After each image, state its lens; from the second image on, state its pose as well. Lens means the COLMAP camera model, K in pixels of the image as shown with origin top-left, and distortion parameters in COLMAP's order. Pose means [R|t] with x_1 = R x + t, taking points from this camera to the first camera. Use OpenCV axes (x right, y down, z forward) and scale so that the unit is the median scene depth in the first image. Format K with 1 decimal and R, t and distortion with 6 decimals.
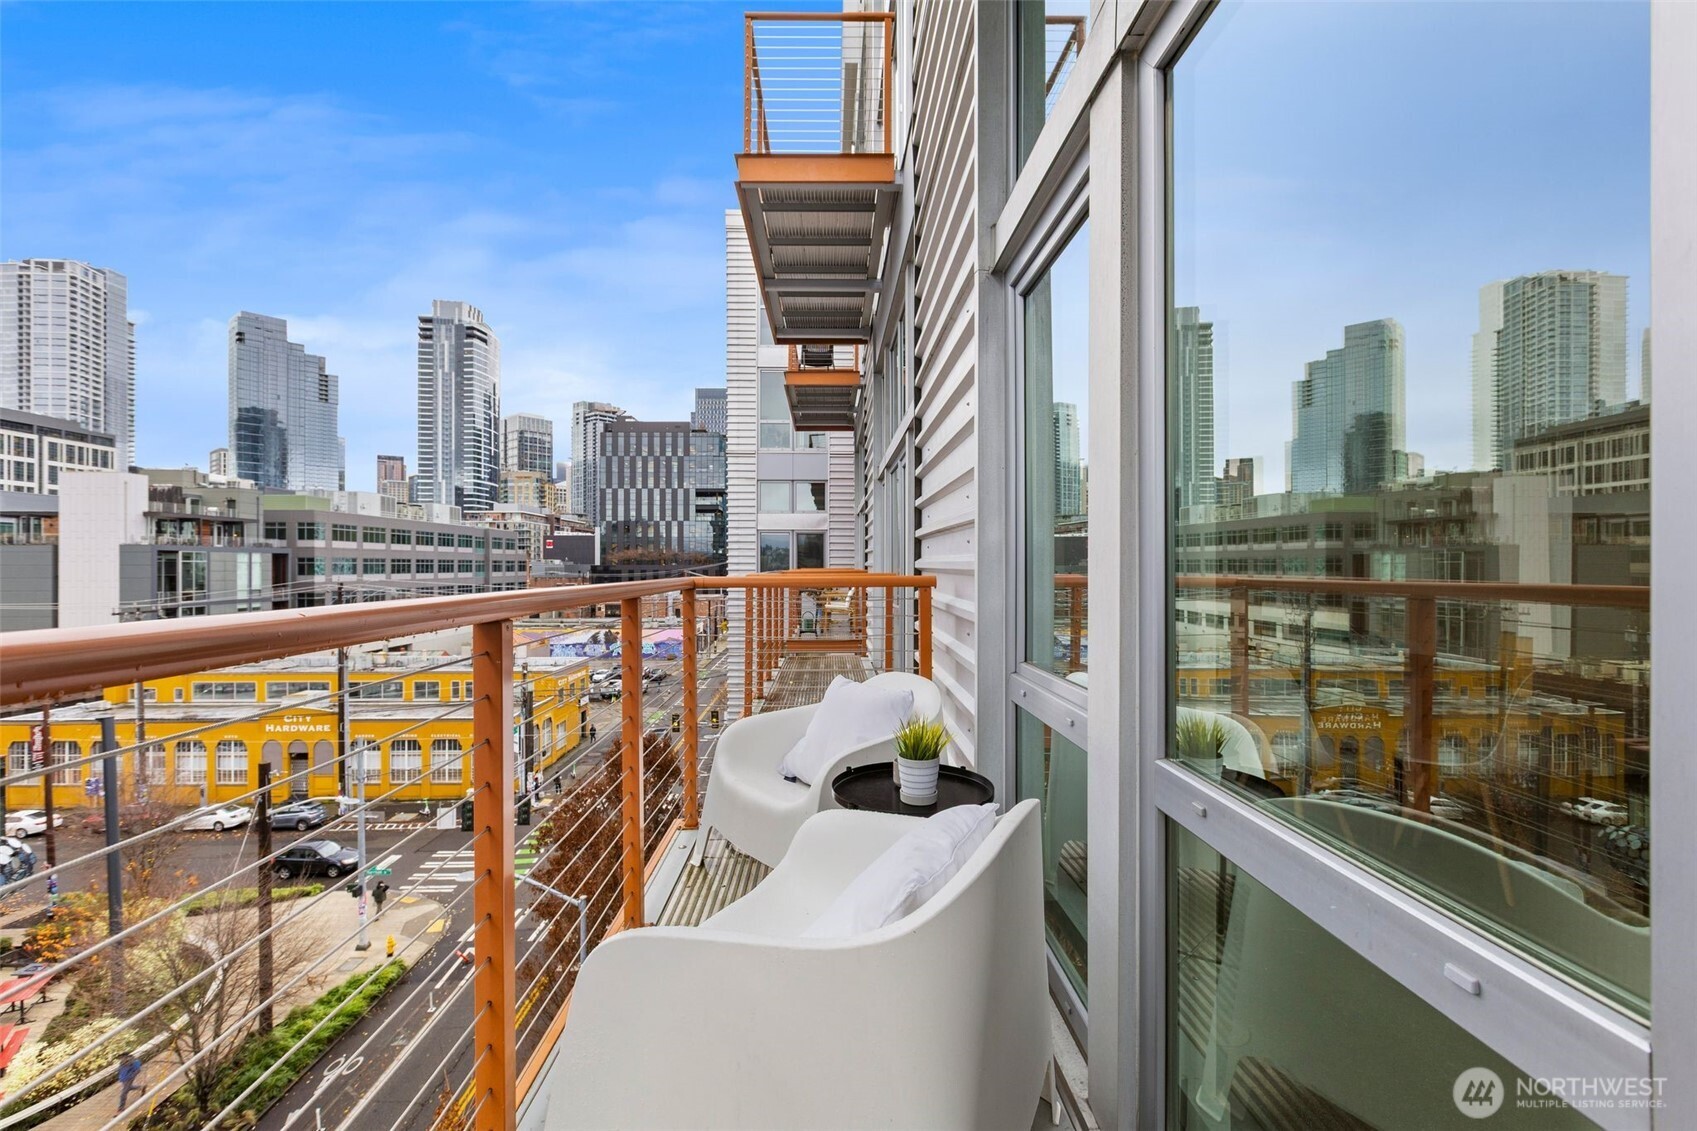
lens RADIAL K [[816.3, 0, 845.6], [0, 816.3, 561.6], [0, 0, 1]] dist [0.001110, 0.000857]
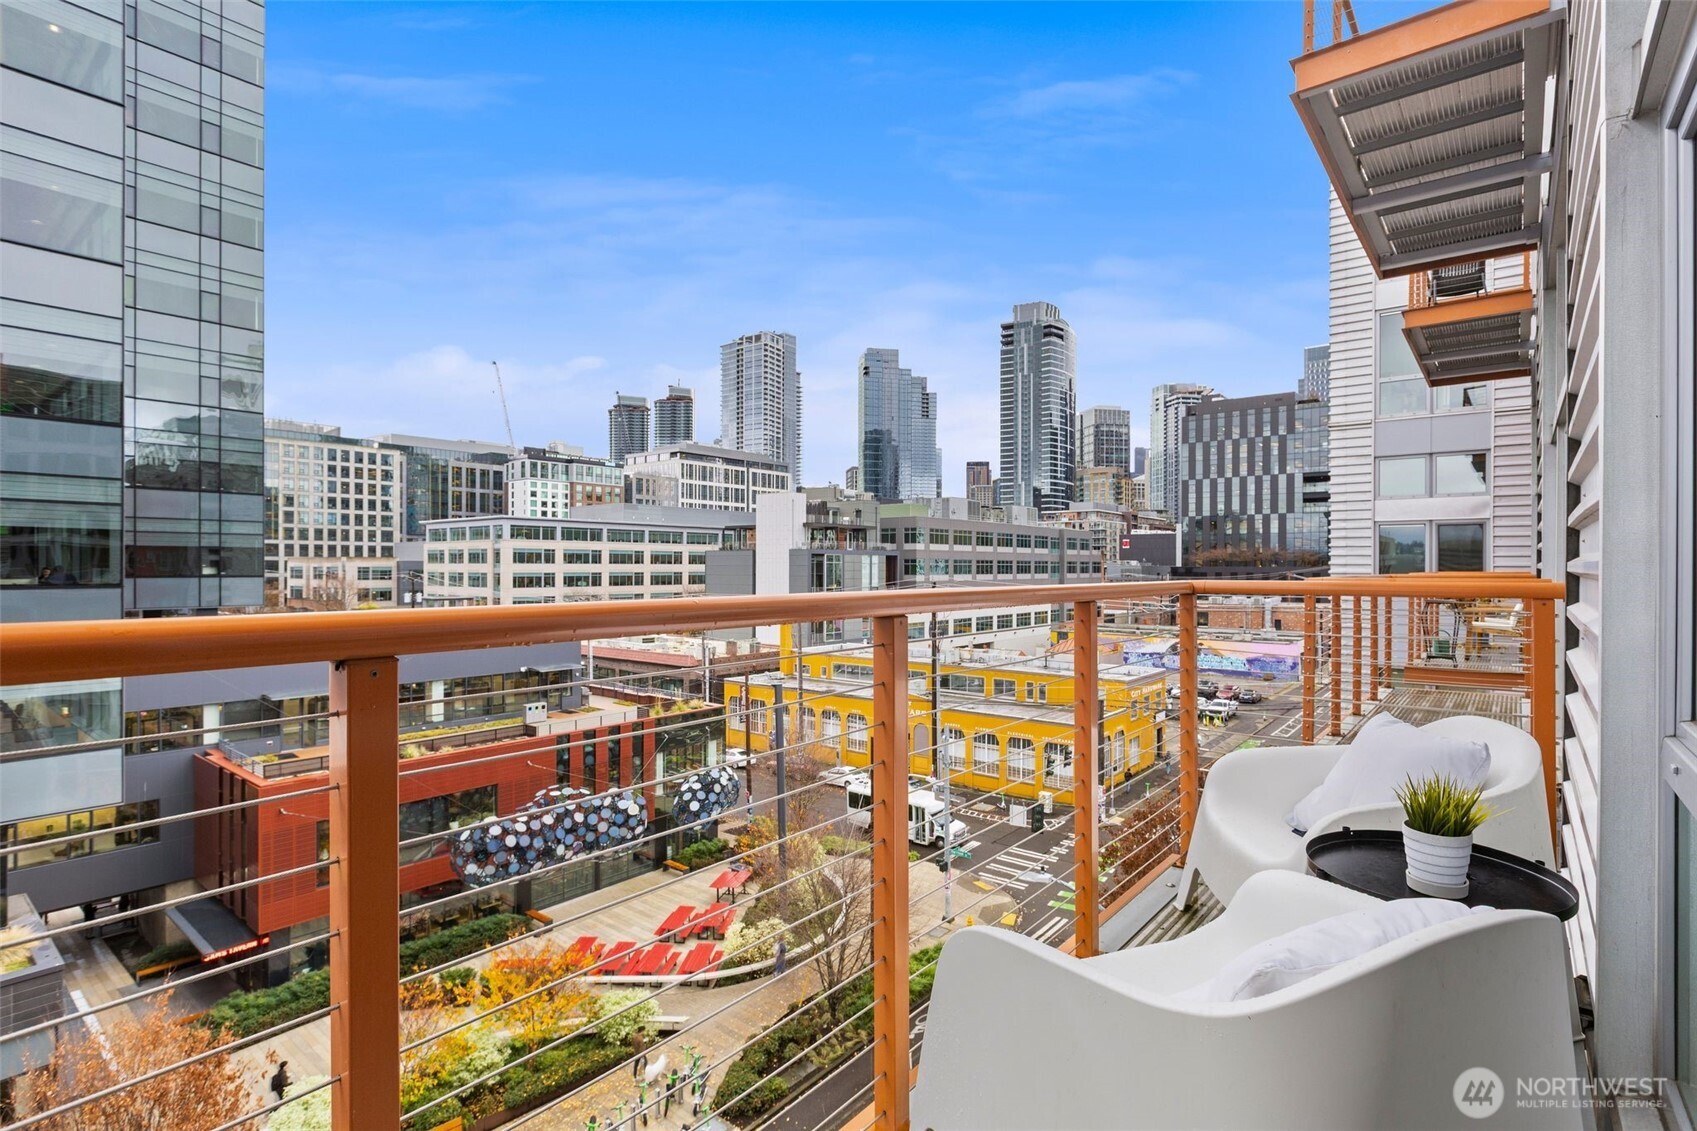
lens RADIAL K [[931.2, 0, 848.5], [0, 931.2, 565.5], [0, 0, 1]] dist [0.001377, 0.002046]
pose [[0.721042, 0.001400, -0.692889, 0.156687], [0.000373, 0.999997, 0.002408, 0.000581], [0.692891, -0.001995, 0.721040, 0.020700]]
